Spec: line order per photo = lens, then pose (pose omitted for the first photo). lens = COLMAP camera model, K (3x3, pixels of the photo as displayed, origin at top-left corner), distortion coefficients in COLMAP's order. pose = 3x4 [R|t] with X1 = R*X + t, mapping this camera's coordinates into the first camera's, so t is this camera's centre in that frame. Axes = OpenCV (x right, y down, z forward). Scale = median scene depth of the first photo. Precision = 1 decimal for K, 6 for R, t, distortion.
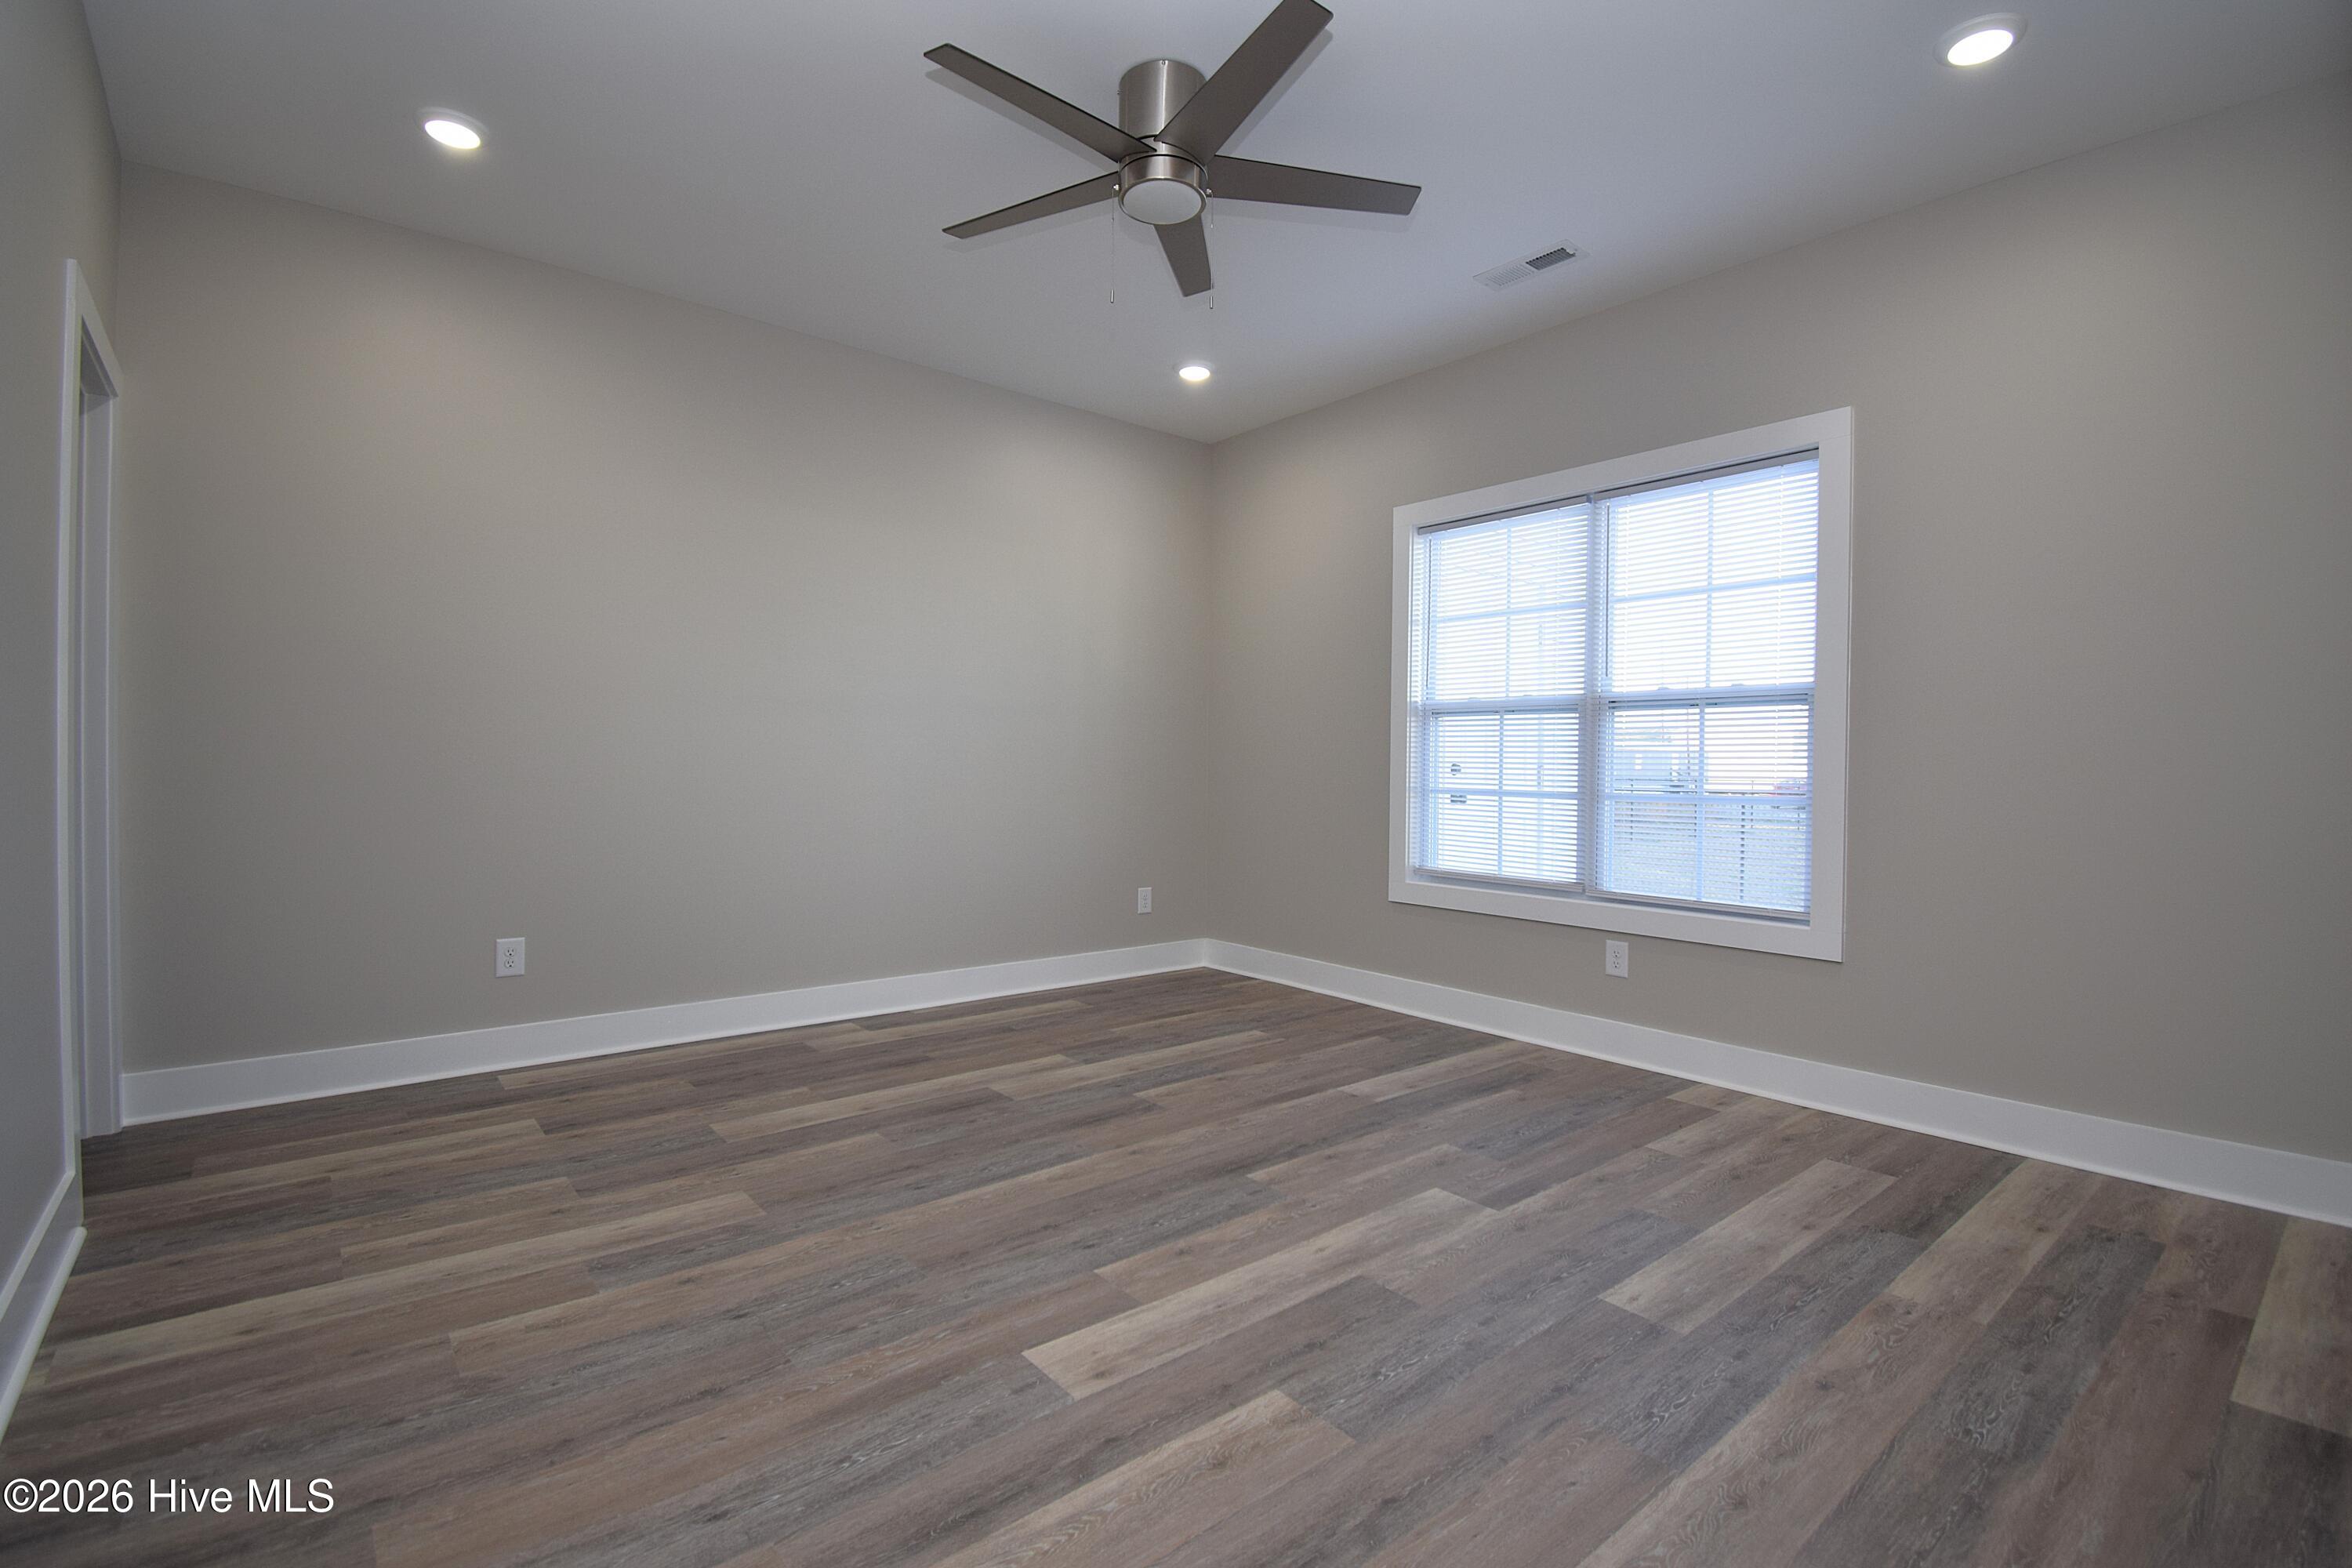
lens RADIAL K [[1078.8, 0, 1166.1], [0, 1078.8, 789.1], [0, 0, 1]] dist [0.029697, -0.030794]
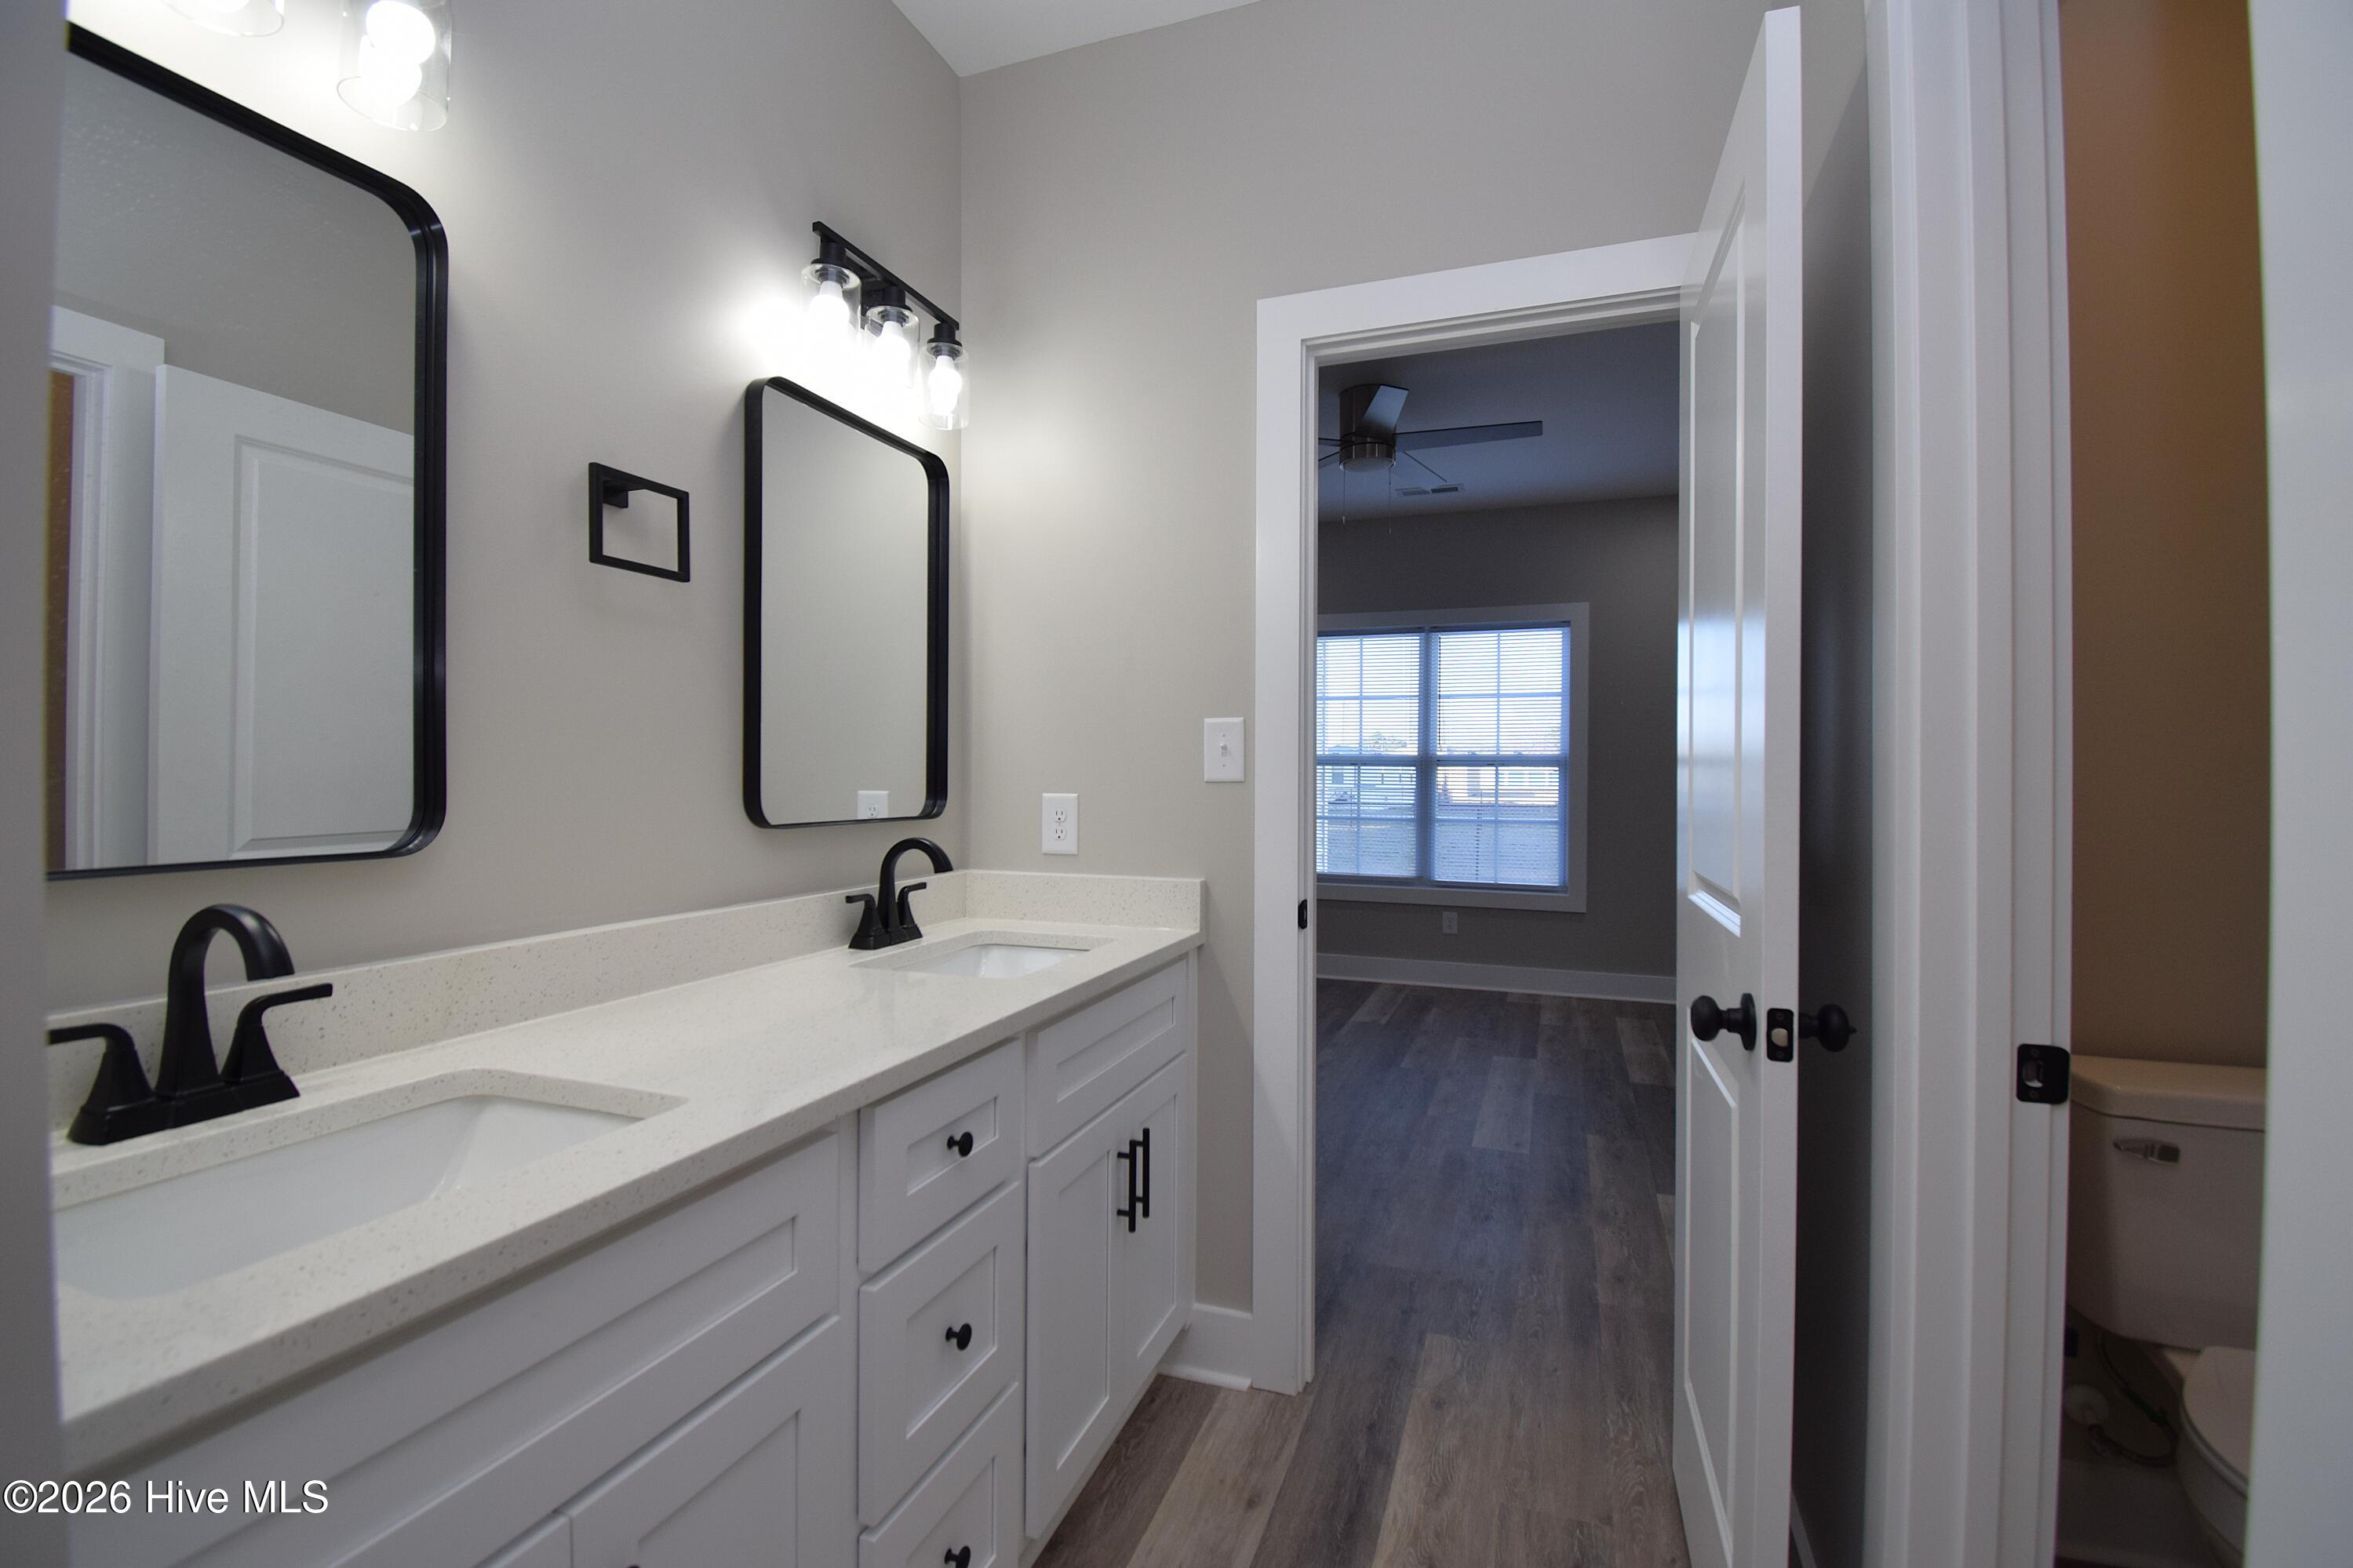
lens RADIAL K [[1081.8, 0, 1181.9], [0, 1081.8, 776.9], [0, 0, 1]] dist [-0.001007, -0.000039]
pose [[0.859187, -0.002237, 0.511657, -0.750070], [0.009338, 0.999892, -0.011311, -0.043980], [-0.511576, 0.014496, 0.859115, -0.164194]]
